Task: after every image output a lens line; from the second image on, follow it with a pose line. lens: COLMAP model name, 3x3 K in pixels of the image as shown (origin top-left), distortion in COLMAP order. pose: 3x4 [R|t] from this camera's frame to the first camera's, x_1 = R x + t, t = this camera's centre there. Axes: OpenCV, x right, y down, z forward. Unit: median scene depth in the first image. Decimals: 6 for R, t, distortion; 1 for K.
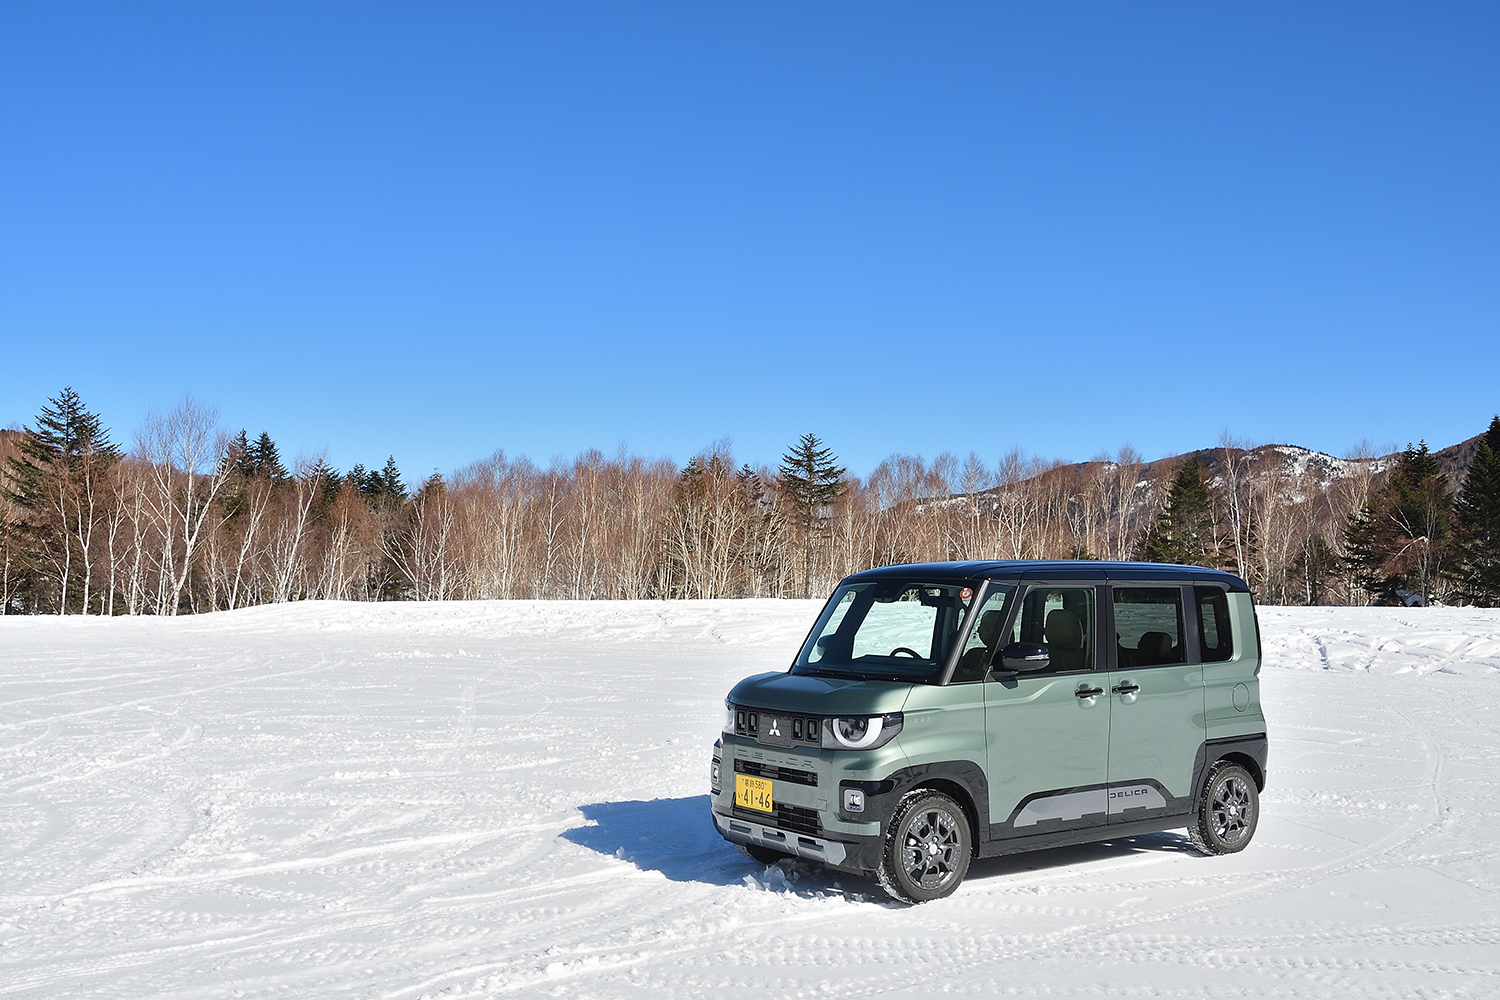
lens RADIAL K [[1521.8, 0, 750.0], [0, 1521.8, 500.0], [0, 0, 1]] dist [0.003499, -0.015003]
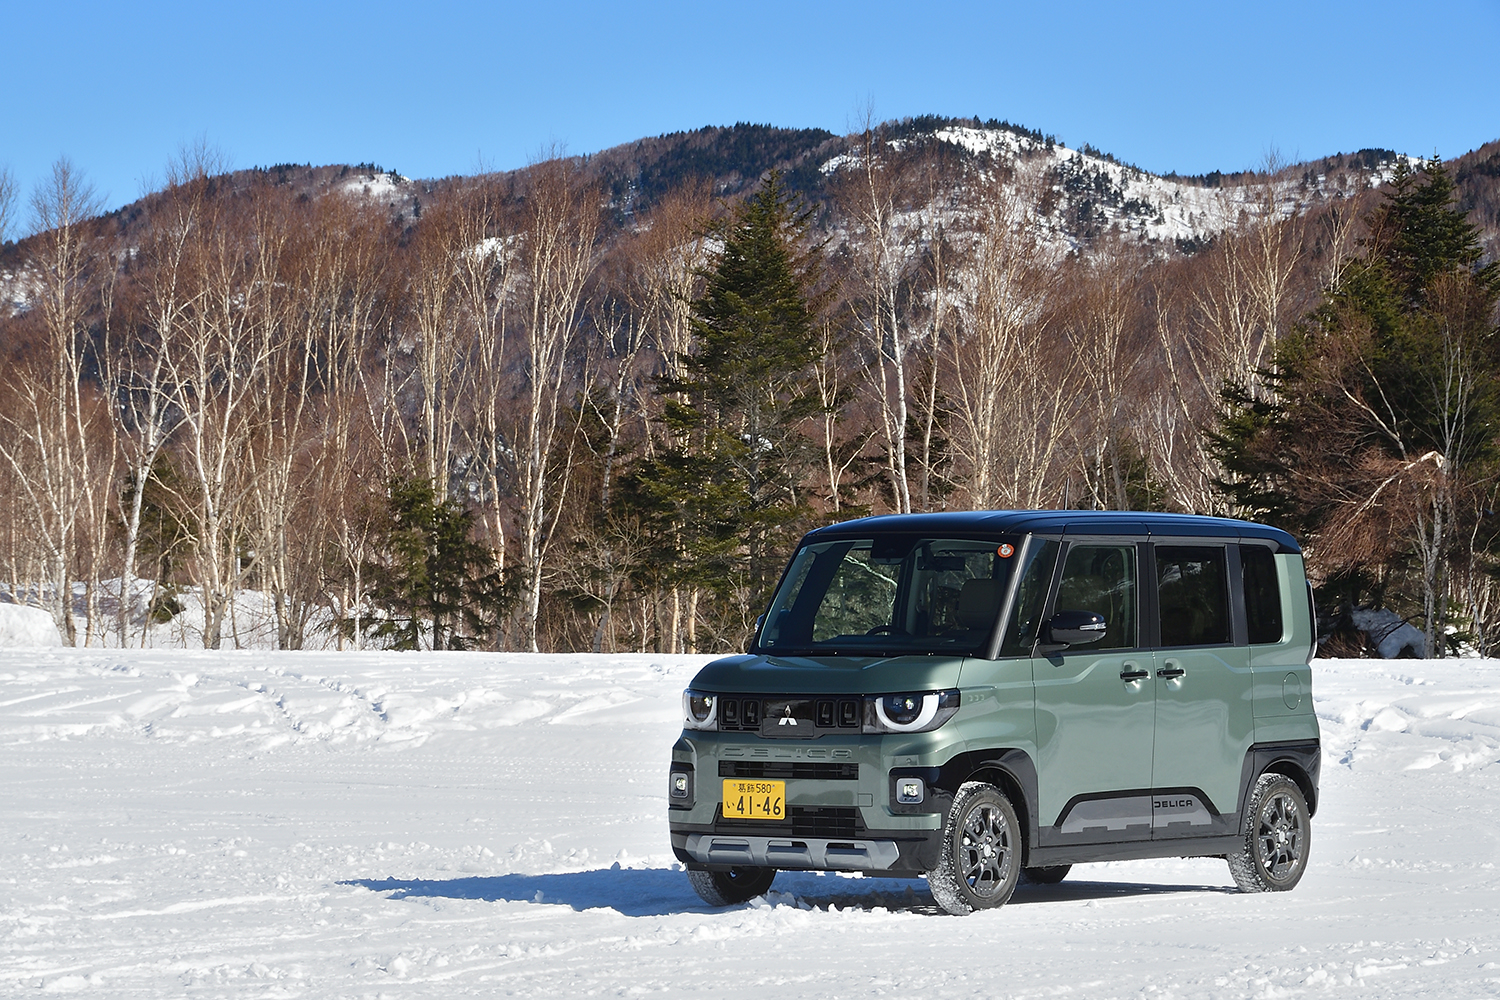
lens RADIAL K [[6243.7, 0, 750.0], [0, 6243.7, 500.0], [0, 0, 1]] dist [-0.178799, 3.122485]
pose [[0.951318, 0.001299, 0.308209, -0.325334], [-0.012157, 0.999371, 0.033311, -0.024075], [-0.307972, -0.035436, 0.950735, -0.681510]]
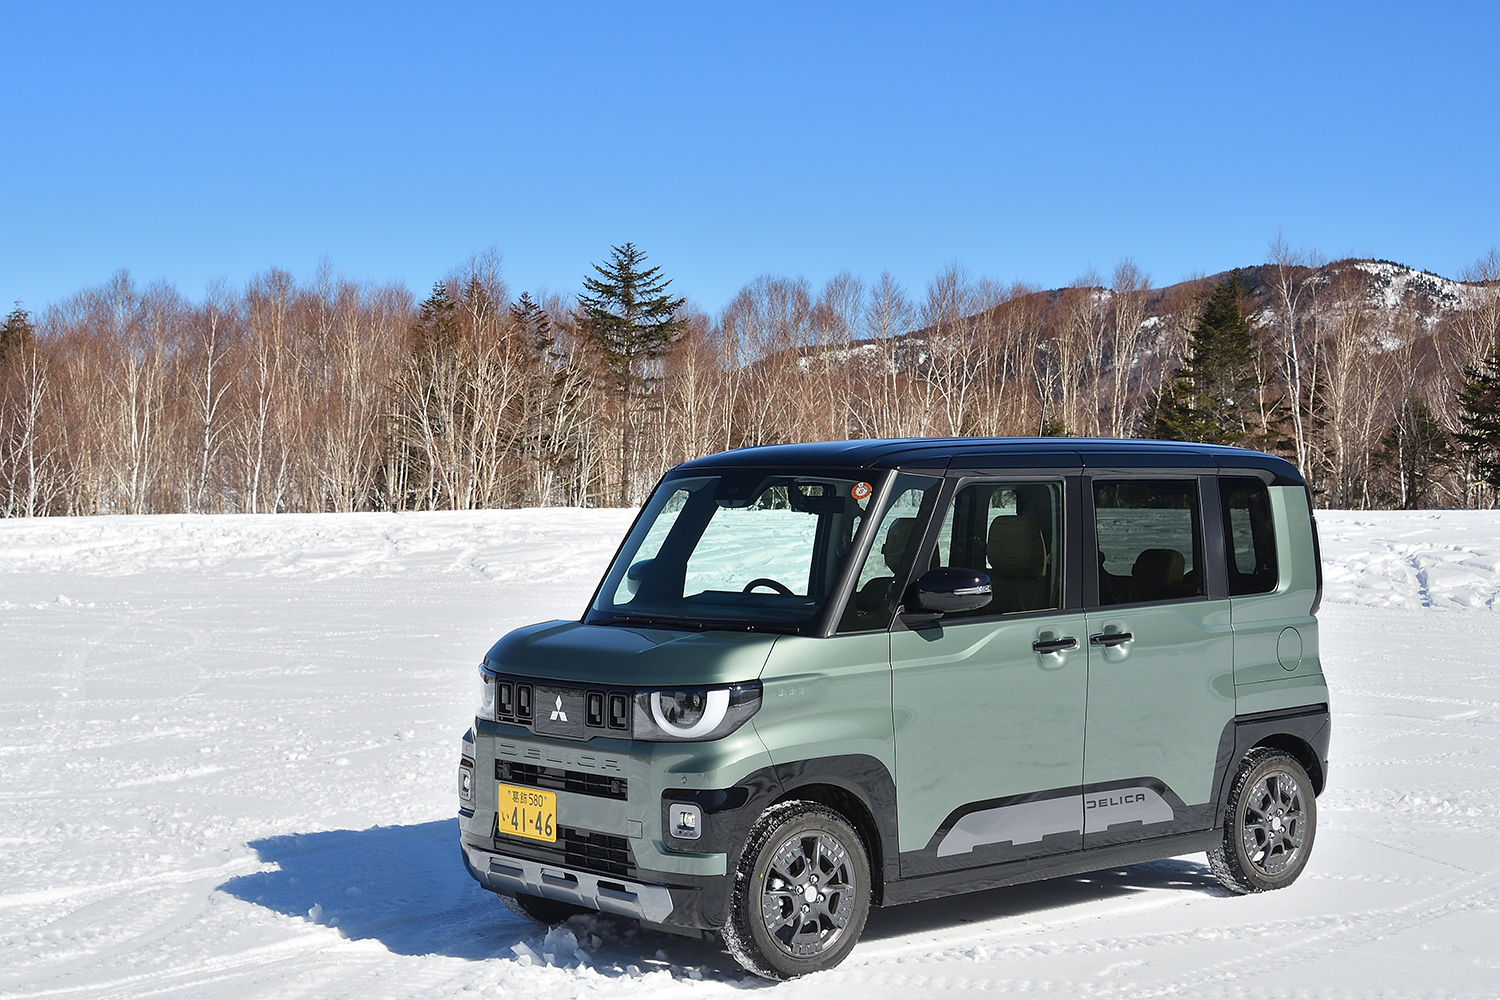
lens RADIAL K [[2421.3, 0, 737.6], [0, 2421.3, 505.3], [0, 0, 1]] dist [0.019949, 0.074575]
pose [[0.996520, -0.011385, 0.082574, 0.002598], [0.006112, 0.997942, 0.063832, 0.000961], [-0.083131, -0.063105, 0.994539, 0.002780]]
